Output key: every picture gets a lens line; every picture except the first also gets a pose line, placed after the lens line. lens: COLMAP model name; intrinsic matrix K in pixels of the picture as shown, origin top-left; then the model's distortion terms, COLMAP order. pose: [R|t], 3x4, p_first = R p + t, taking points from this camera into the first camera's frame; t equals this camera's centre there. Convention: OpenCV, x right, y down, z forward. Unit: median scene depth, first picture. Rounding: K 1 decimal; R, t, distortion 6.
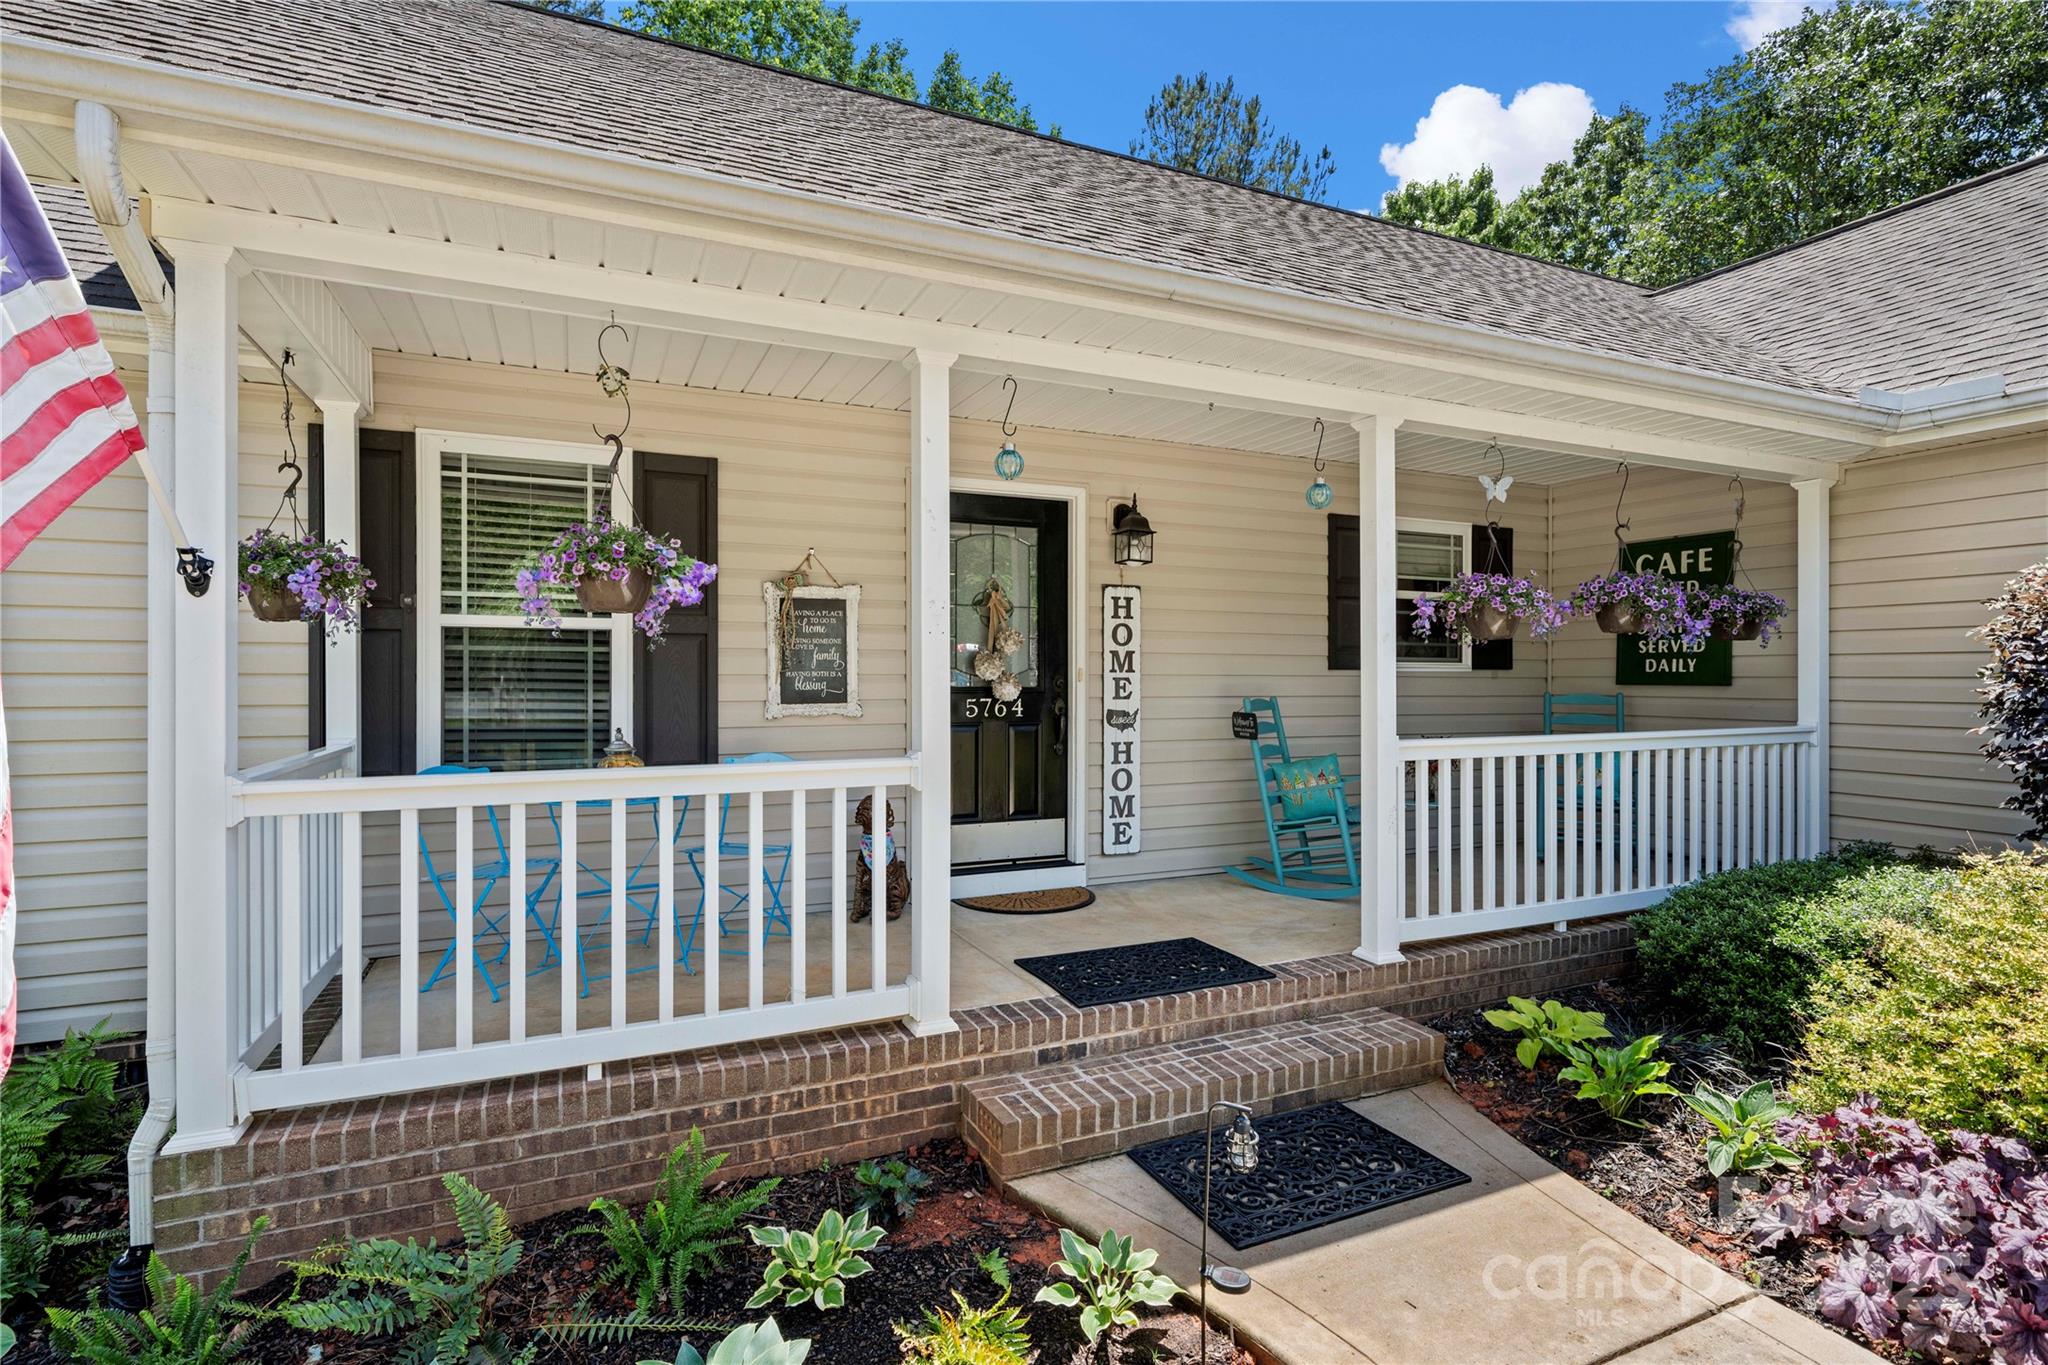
lens RADIAL K [[991.1, 0, 1024.0], [0, 991.1, 682.5], [0, 0, 1]] dist [-0.001704, -0.000105]
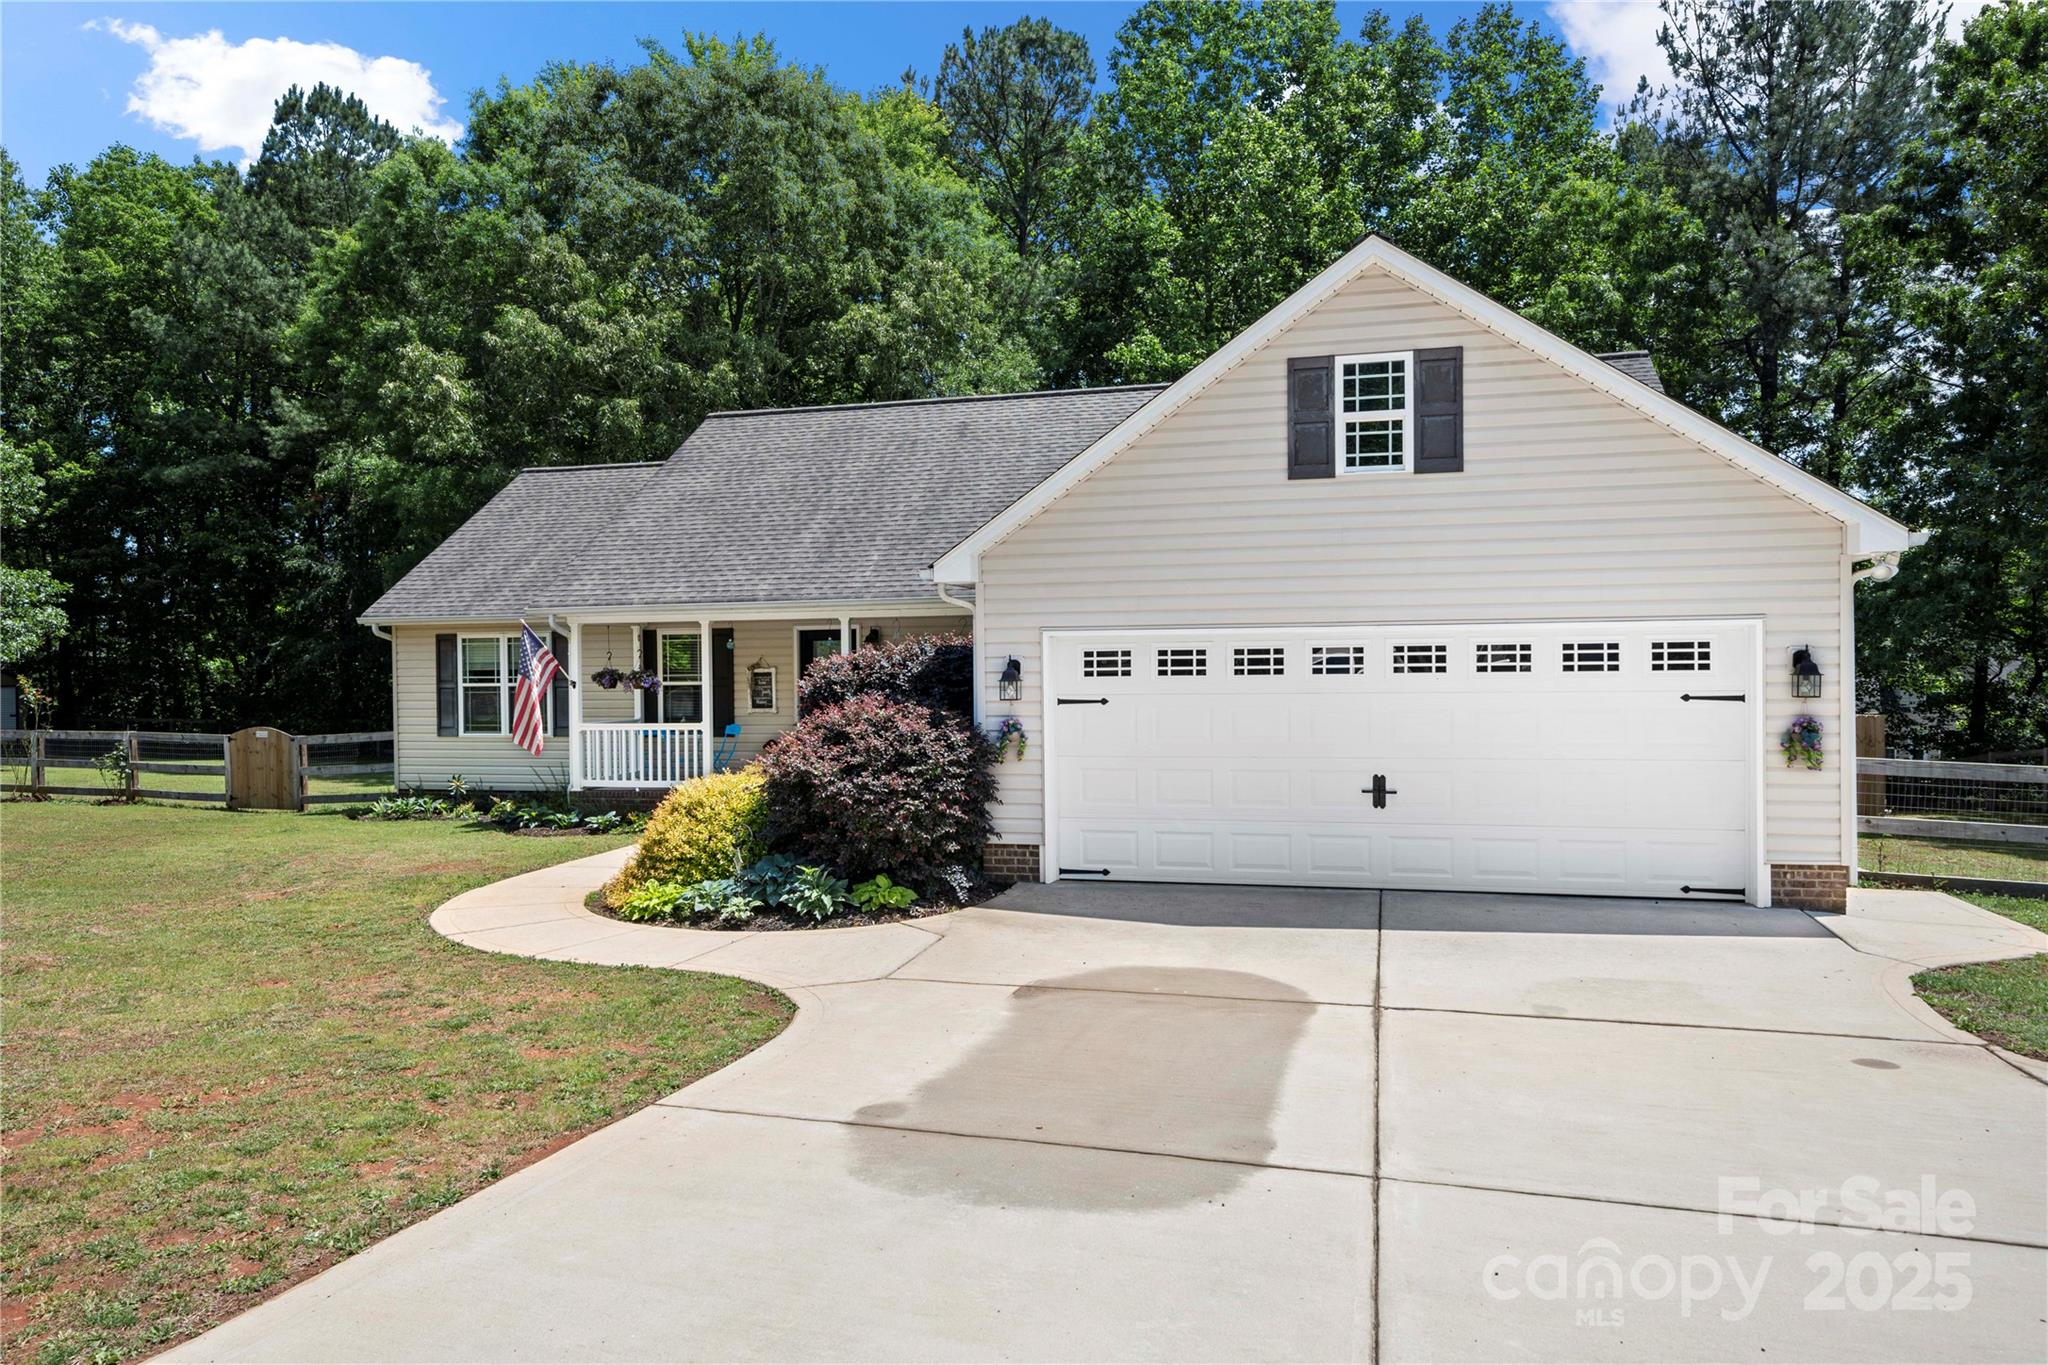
lens RADIAL K [[1393.0, 0, 1024.0], [0, 1393.0, 682.5], [0, 0, 1]] dist [0.003275, 0.000386]
pose [[0.757687, -0.004581, -0.652602, 2.720872], [0.009308, 0.999950, 0.003787, -0.056578], [0.652551, -0.008944, 0.757692, -1.429557]]
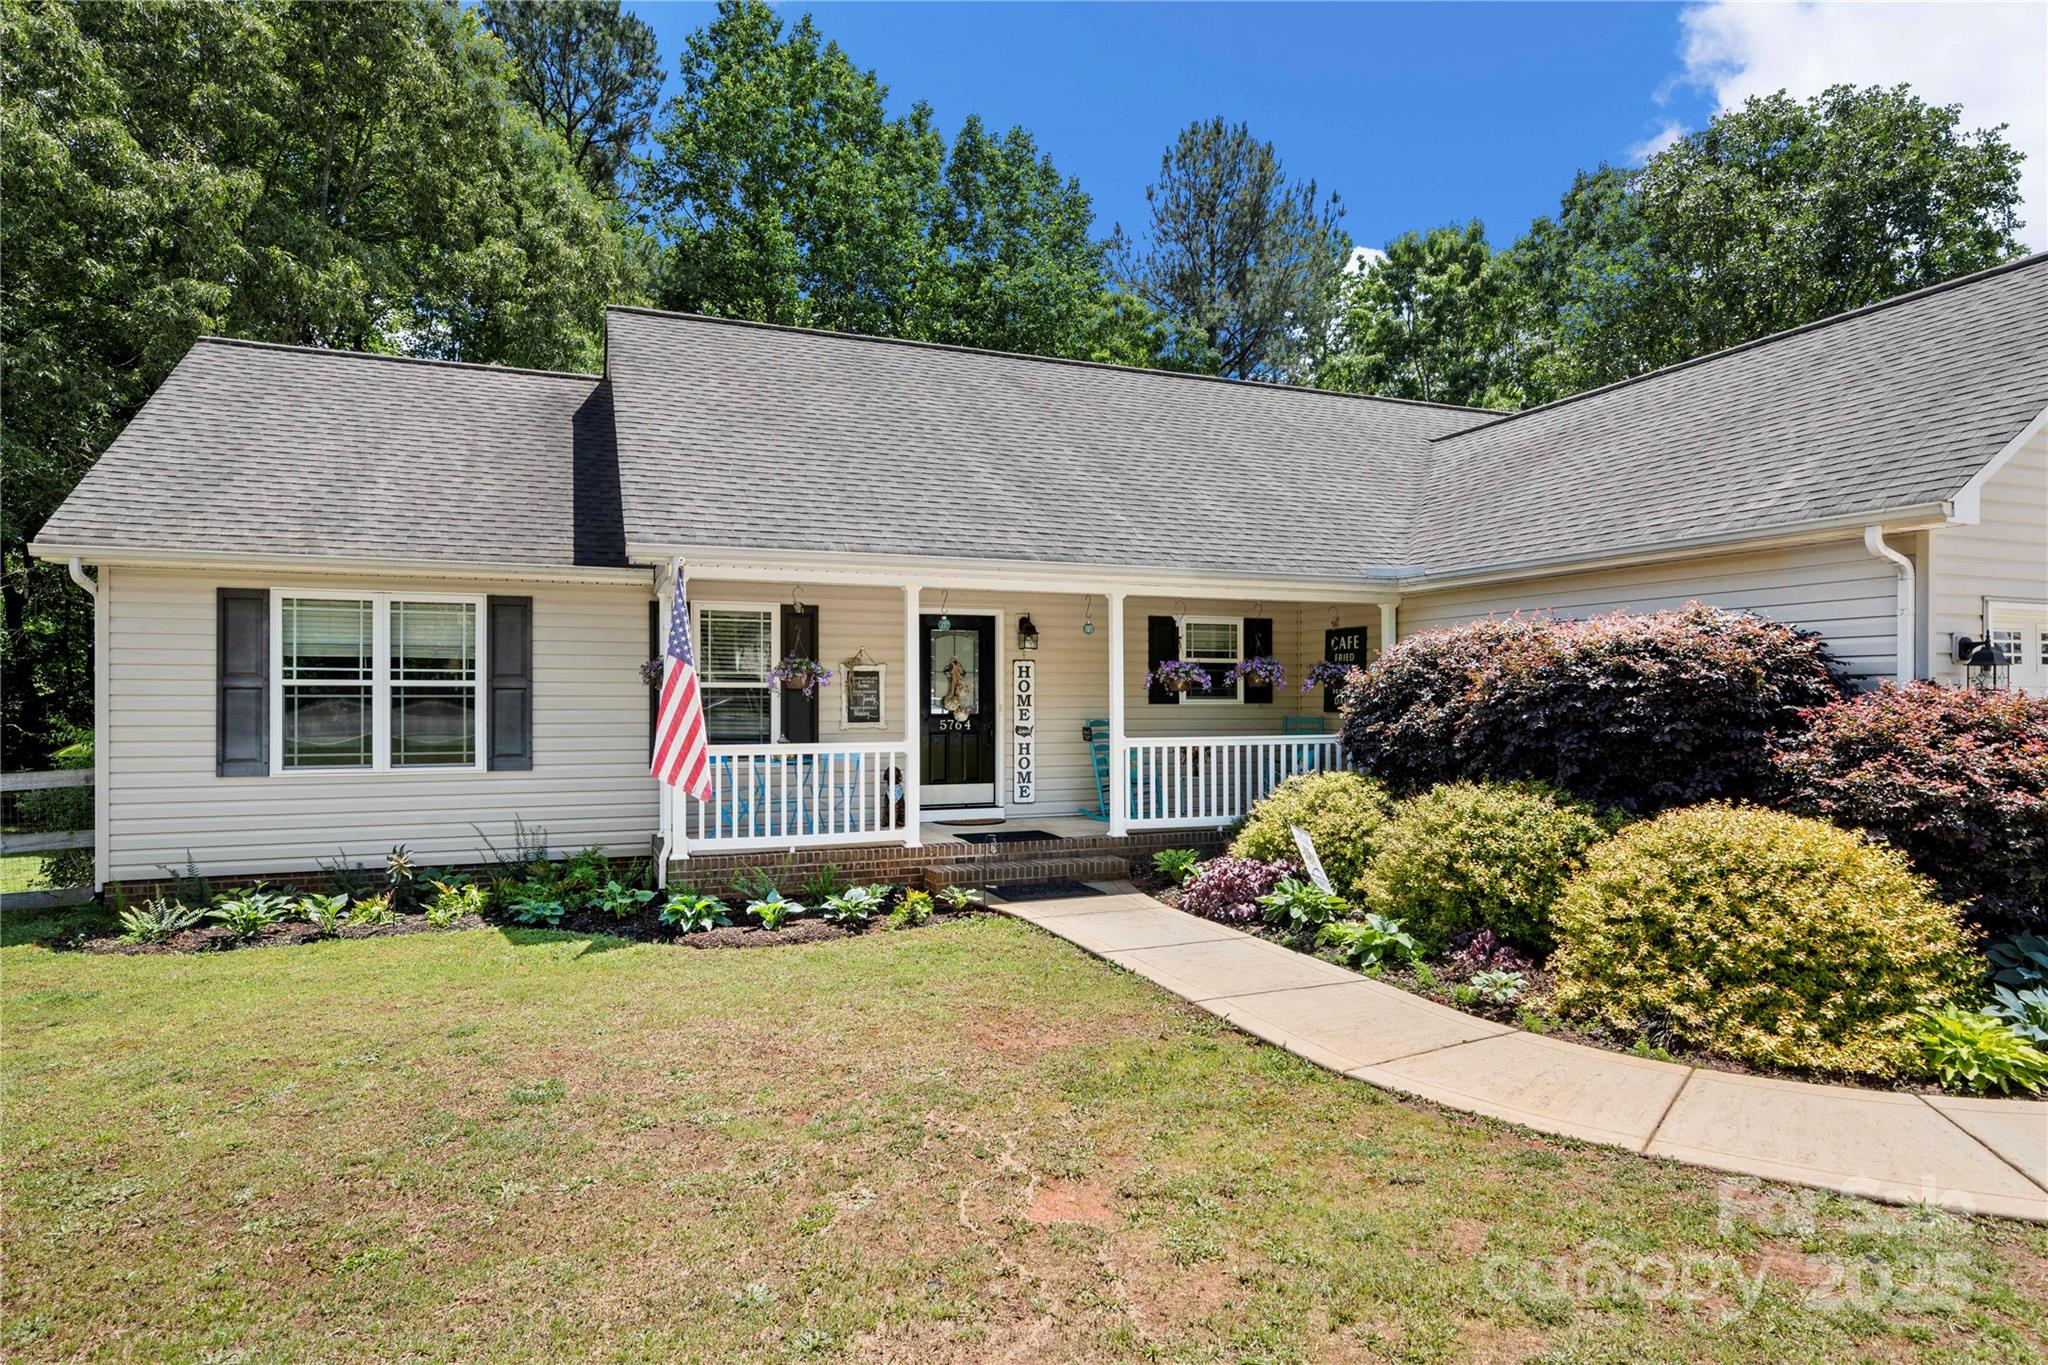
lens RADIAL K [[1147.5, 0, 1024.0], [0, 1147.5, 682.5], [0, 0, 1]] dist [-0.000598, -0.000852]
pose [[0.998873, -0.003910, -0.047311, 0.208734], [0.002815, 0.999727, -0.023187, -0.004679], [0.047389, 0.023028, 0.998611, -1.218860]]
